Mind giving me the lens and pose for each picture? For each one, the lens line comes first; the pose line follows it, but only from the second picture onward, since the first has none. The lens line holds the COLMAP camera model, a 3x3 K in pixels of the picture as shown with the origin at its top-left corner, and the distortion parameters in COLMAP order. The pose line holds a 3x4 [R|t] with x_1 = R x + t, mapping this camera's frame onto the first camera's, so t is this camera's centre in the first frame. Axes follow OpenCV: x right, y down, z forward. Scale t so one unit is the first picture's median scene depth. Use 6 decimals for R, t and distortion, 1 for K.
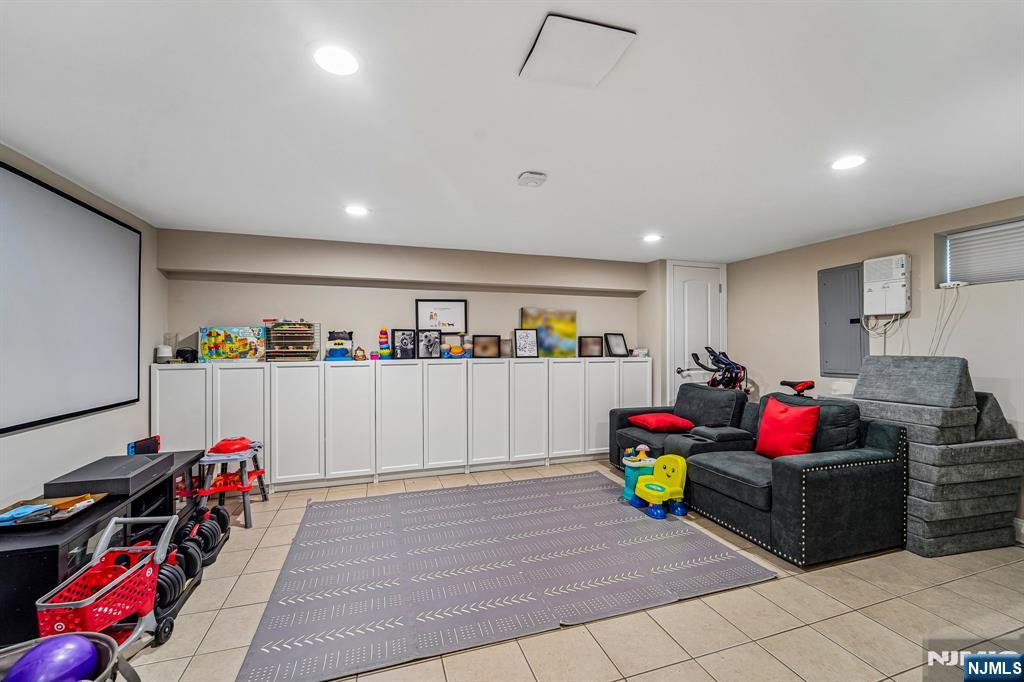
lens RADIAL K [[419.5, 0, 512.9], [0, 419.5, 338.7], [0, 0, 1]] dist [-0.005843, -0.000595]
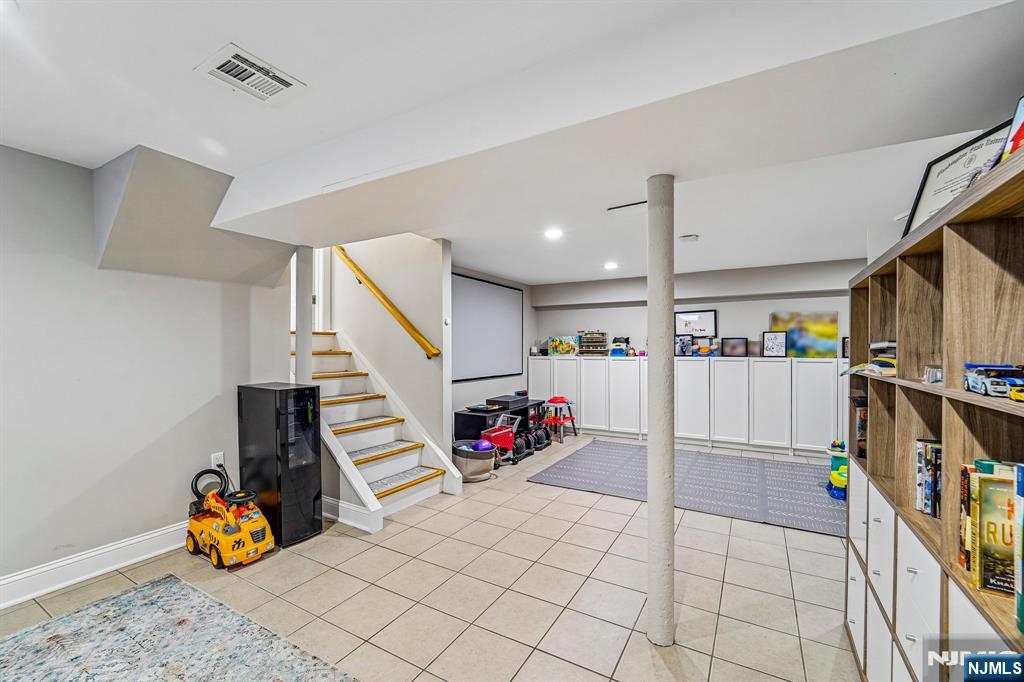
lens RADIAL K [[419.5, 0, 512.9], [0, 419.5, 338.7], [0, 0, 1]] dist [-0.005843, -0.000595]
pose [[0.668256, -0.015315, -0.743774, 0.447428], [0.013058, 0.999876, -0.008857, -0.003757], [0.743817, -0.003793, 0.668372, -0.301007]]
